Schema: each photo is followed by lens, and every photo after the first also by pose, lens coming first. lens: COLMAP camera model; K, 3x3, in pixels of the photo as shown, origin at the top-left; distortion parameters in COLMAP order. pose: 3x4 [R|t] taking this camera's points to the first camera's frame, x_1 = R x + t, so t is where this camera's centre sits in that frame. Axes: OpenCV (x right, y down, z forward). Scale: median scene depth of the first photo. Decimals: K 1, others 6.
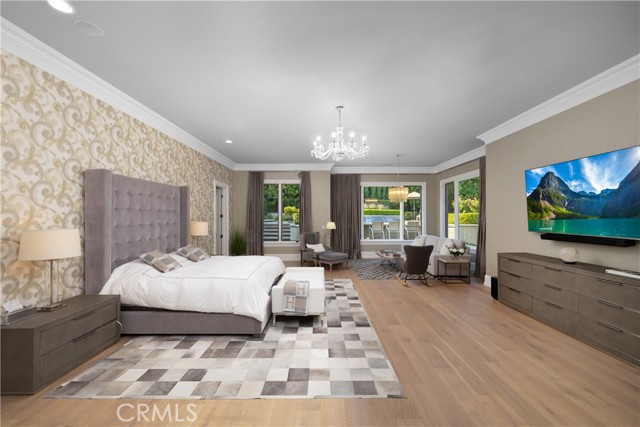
lens RADIAL K [[267.6, 0, 324.0], [0, 267.6, 213.4], [0, 0, 1]] dist [0.001713, 0.000405]
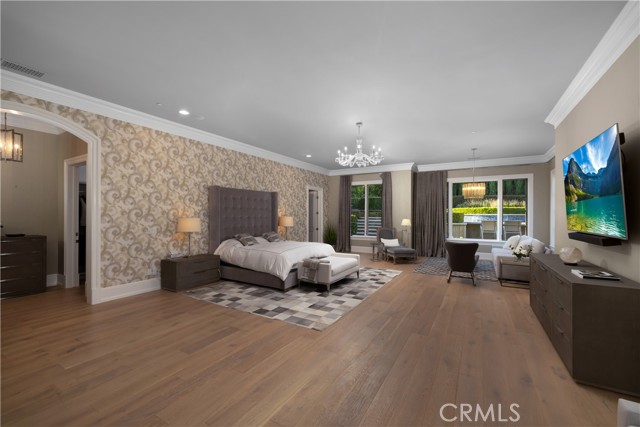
lens RADIAL K [[267.6, 0, 321.2], [0, 267.6, 213.4], [0, 0, 1]] dist [0.001713, 0.000405]
pose [[0.860063, 0.002195, -0.510183, 0.592834], [-0.000107, 0.999991, 0.004123, 0.012387], [0.510188, -0.003491, 0.860056, -0.158012]]
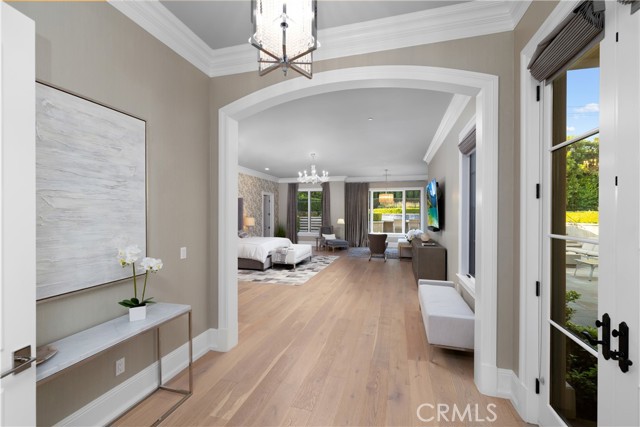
lens RADIAL K [[267.6, 0, 321.1], [0, 267.6, 212.8], [0, 0, 1]] dist [0.001713, 0.000405]
pose [[0.961355, 0.000173, -0.275312, 0.668656], [0.001341, 0.999985, 0.005310, -0.013191], [0.275309, -0.005474, 0.961340, -0.784243]]
